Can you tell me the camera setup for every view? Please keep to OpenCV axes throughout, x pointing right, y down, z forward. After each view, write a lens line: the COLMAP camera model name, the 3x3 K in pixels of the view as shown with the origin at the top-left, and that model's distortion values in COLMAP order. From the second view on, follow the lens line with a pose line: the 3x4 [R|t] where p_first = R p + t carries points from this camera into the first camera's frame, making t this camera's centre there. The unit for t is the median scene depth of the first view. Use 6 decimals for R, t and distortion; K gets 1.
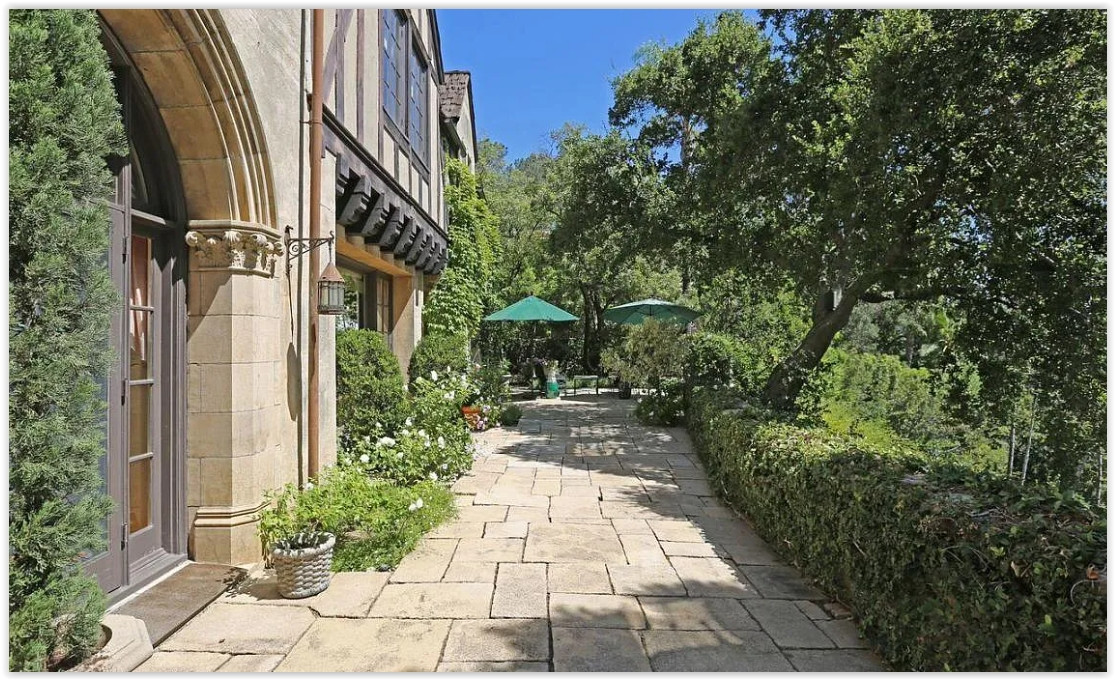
lens RADIAL K [[561.0, 0, 554.1], [0, 561.0, 338.9], [0, 0, 1]] dist [-0.022398, -0.000165]
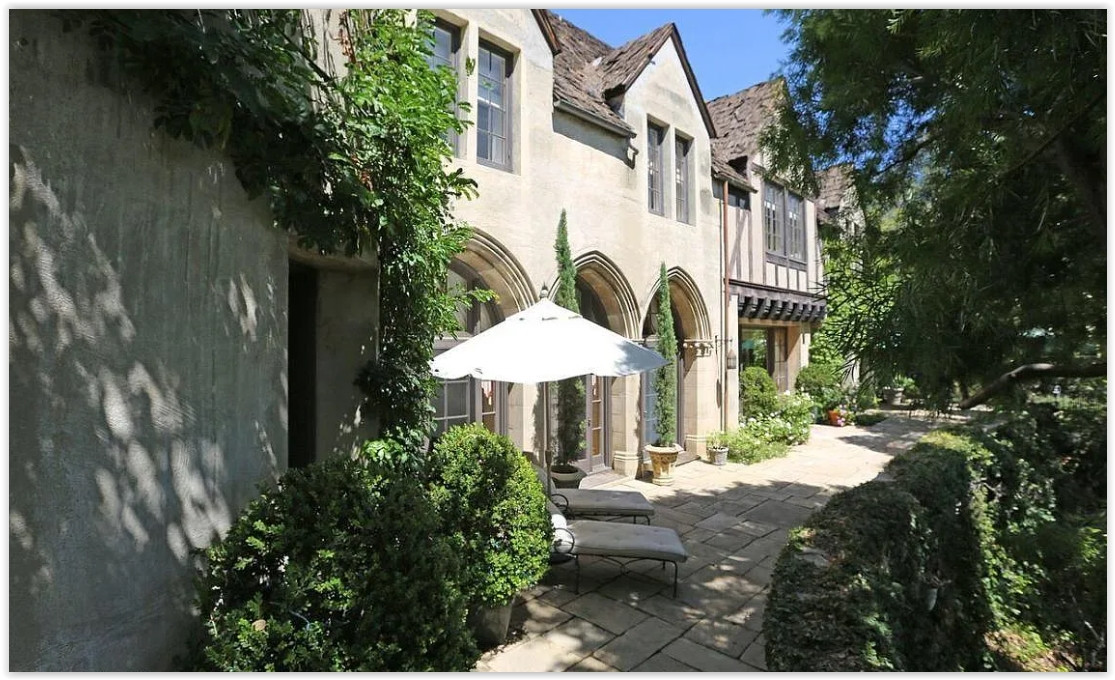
lens RADIAL K [[561.0, 0, 556.4], [0, 561.0, 337.7], [0, 0, 1]] dist [-0.022398, -0.000165]
pose [[0.713277, -0.004703, -0.700867, 0.653425], [0.006646, 0.999978, 0.000054, -0.149406], [0.700851, -0.004697, 0.713292, -1.105414]]
